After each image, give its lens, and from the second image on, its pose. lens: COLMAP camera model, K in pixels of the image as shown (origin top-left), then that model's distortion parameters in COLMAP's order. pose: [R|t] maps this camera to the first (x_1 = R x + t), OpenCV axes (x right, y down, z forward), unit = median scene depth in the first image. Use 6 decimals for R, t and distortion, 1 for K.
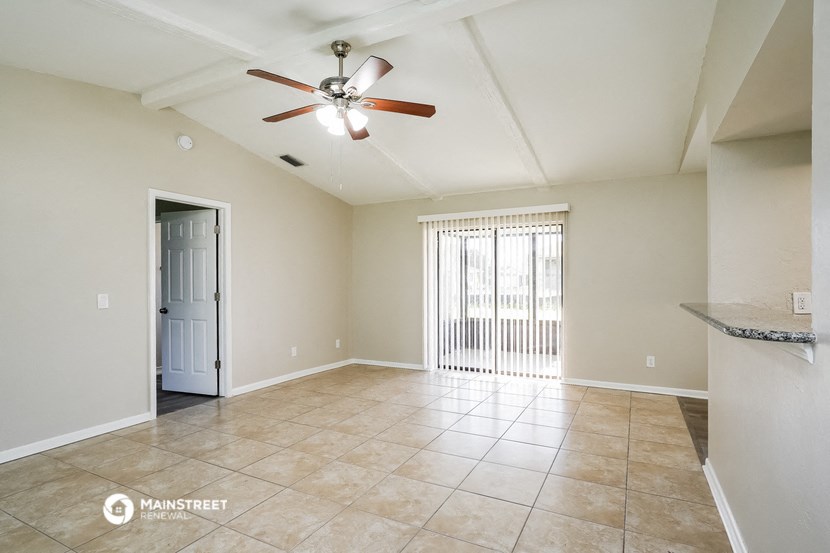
lens RADIAL K [[427.3, 0, 414.8], [0, 427.3, 279.3], [0, 0, 1]] dist [-0.001386, 0.000013]
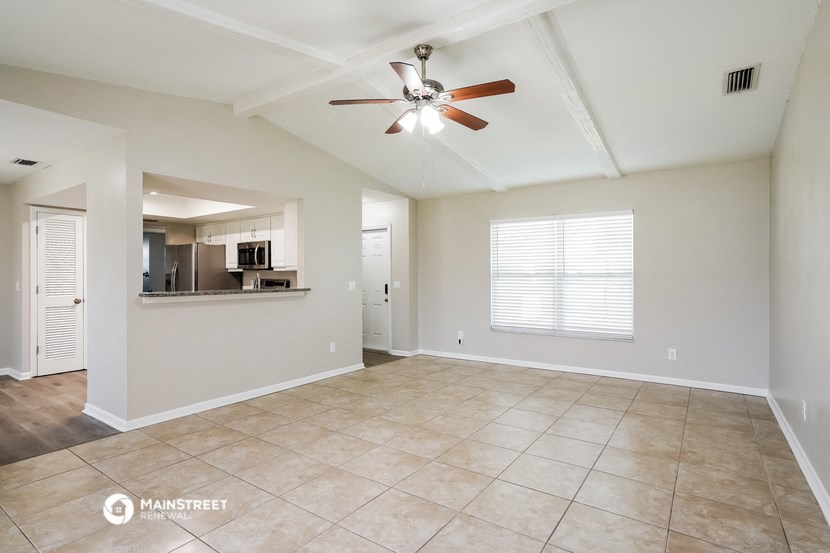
lens RADIAL K [[427.3, 0, 414.8], [0, 427.3, 279.3], [0, 0, 1]] dist [-0.001386, 0.000013]
pose [[-0.992248, 0.004555, 0.124188, -0.281793], [0.004831, 0.999986, 0.001920, 0.012793], [-0.124178, 0.002505, -0.992257, 2.064439]]
